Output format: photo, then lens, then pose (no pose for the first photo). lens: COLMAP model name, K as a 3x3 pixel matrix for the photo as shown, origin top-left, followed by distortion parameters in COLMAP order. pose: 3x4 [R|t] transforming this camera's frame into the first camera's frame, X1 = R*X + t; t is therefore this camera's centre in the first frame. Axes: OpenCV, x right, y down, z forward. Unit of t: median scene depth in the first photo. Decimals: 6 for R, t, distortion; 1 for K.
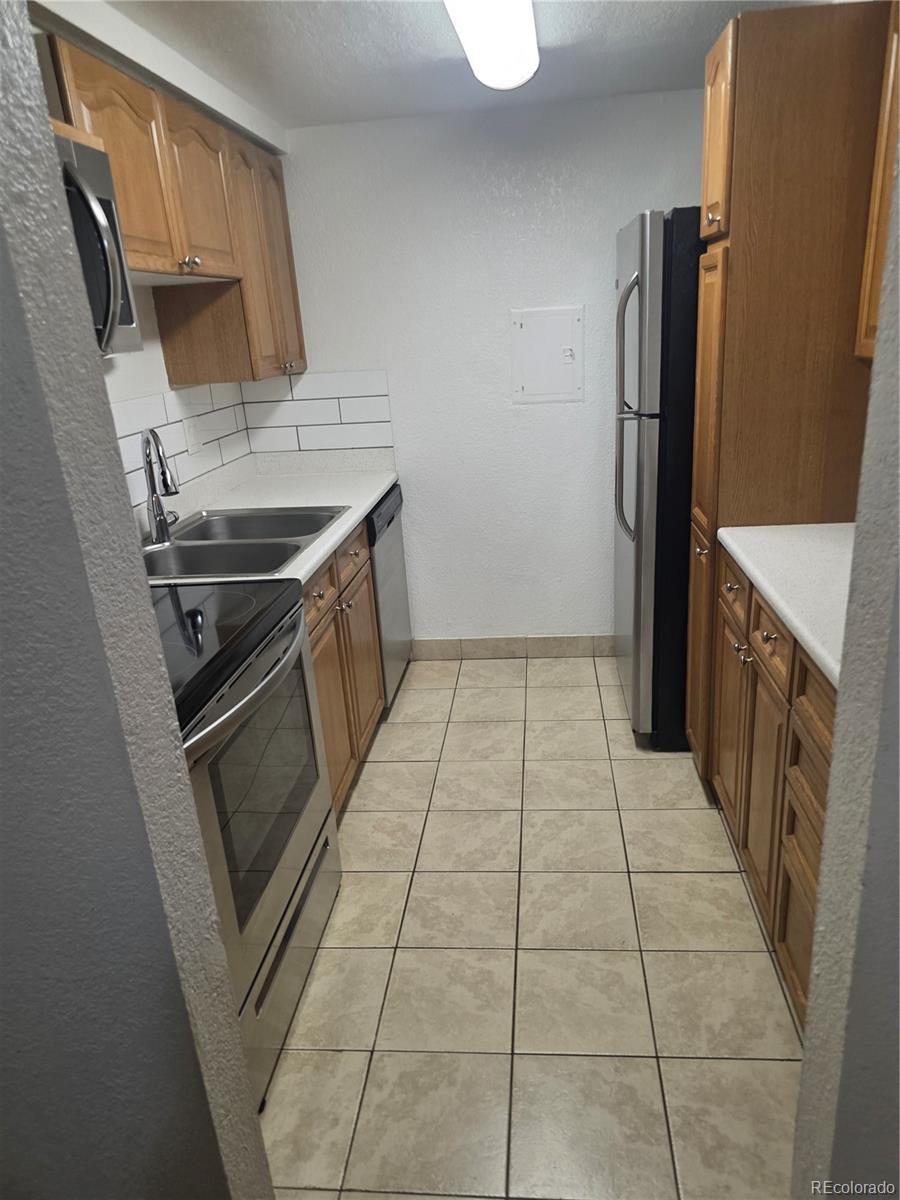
lens RADIAL K [[819.1, 0, 455.4], [0, 819.1, 606.3], [0, 0, 1]] dist [0.053553, -0.040994]
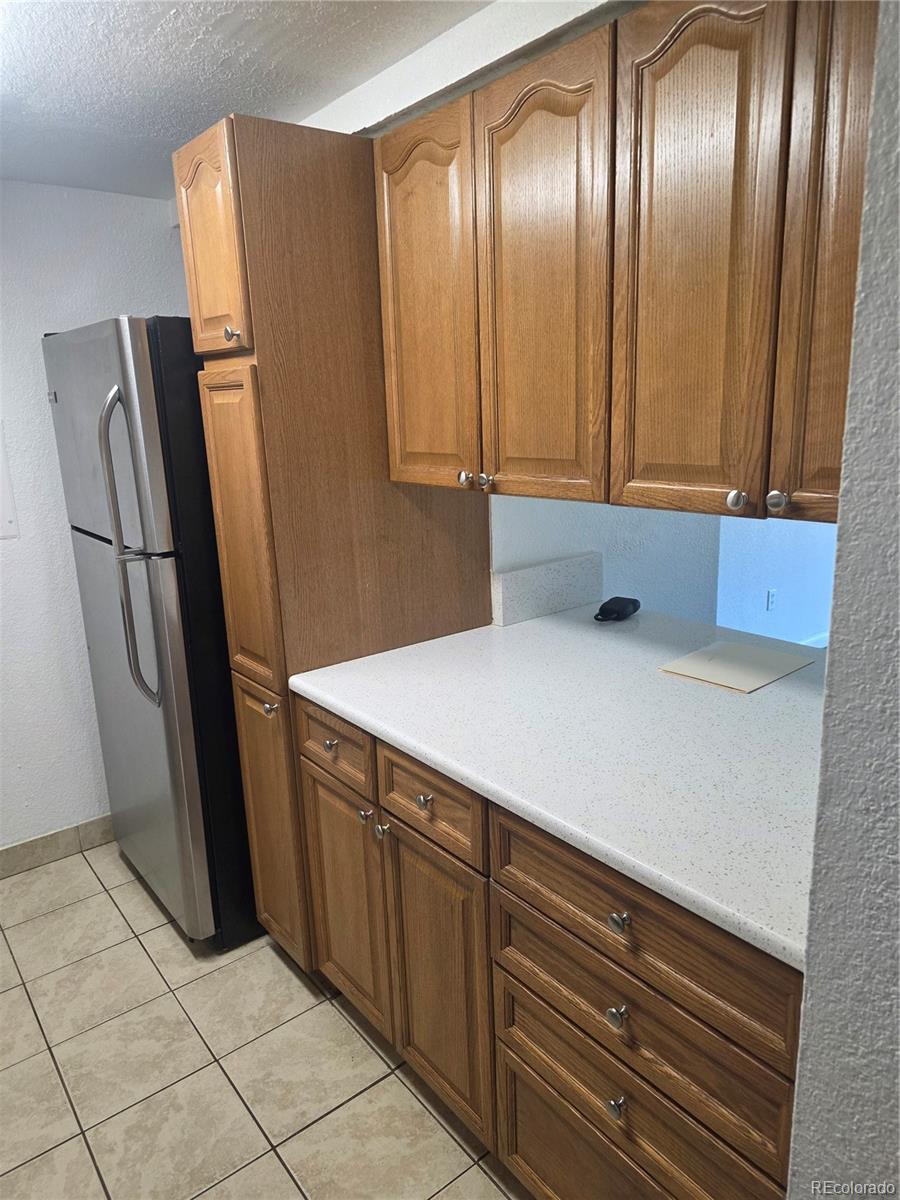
lens RADIAL K [[819.1, 0, 446.8], [0, 819.1, 590.7], [0, 0, 1]] dist [0.053553, -0.040994]
pose [[0.733656, -0.128213, 0.667316, -0.113101], [0.222243, 0.973304, -0.057334, -0.092306], [-0.642150, 0.190370, 0.742565, 0.232204]]
